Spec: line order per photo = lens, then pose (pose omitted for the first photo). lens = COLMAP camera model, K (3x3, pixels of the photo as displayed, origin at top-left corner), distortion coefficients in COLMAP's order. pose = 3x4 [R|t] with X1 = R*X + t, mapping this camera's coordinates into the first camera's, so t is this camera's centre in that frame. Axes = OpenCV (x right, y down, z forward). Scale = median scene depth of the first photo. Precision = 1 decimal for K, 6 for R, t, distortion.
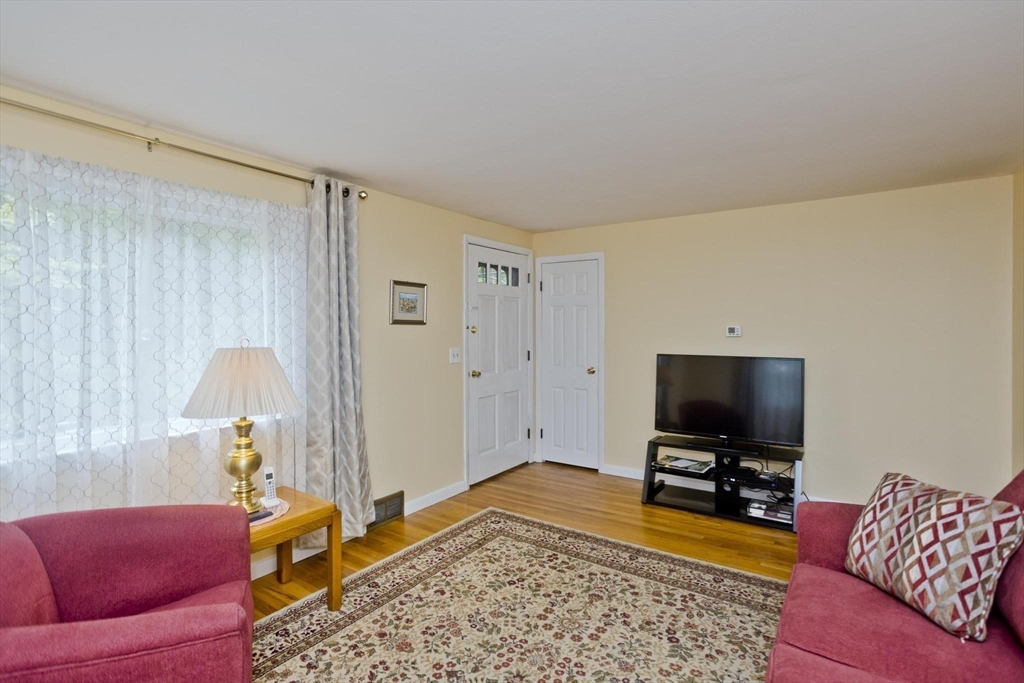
lens RADIAL K [[498.6, 0, 514.2], [0, 498.6, 338.9], [0, 0, 1]] dist [-0.052203, 0.037245]
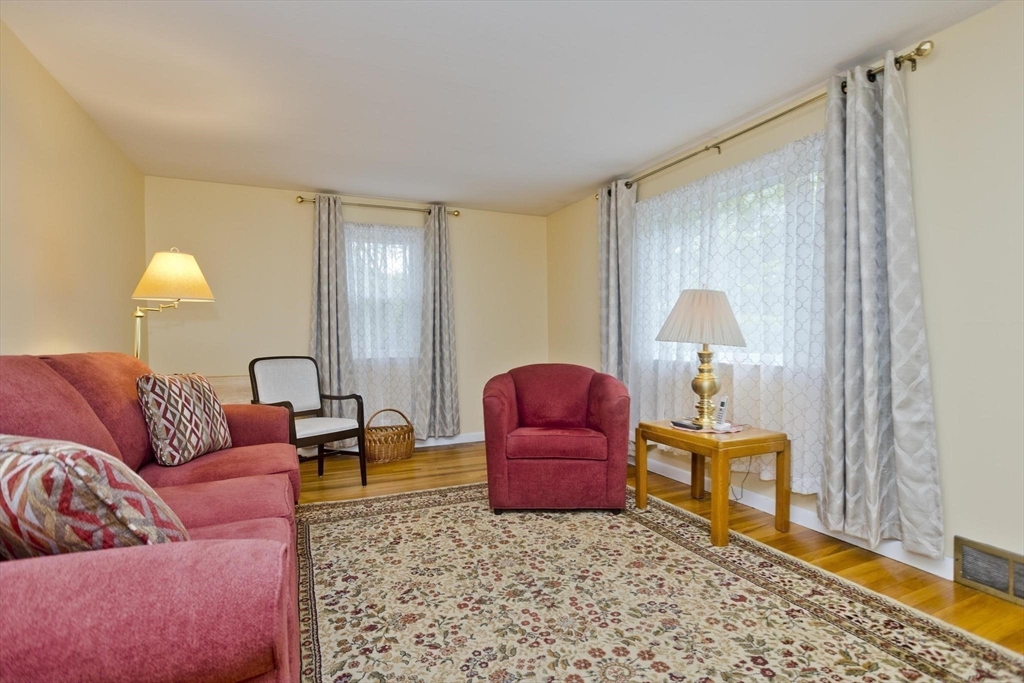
lens RADIAL K [[498.6, 0, 514.2], [0, 498.6, 338.9], [0, 0, 1]] dist [-0.052203, 0.037245]
pose [[-0.516701, 0.007322, -0.856135, 0.711658], [-0.016524, 0.999692, 0.018522, 0.118223], [0.856007, 0.023718, -0.516421, 1.159673]]
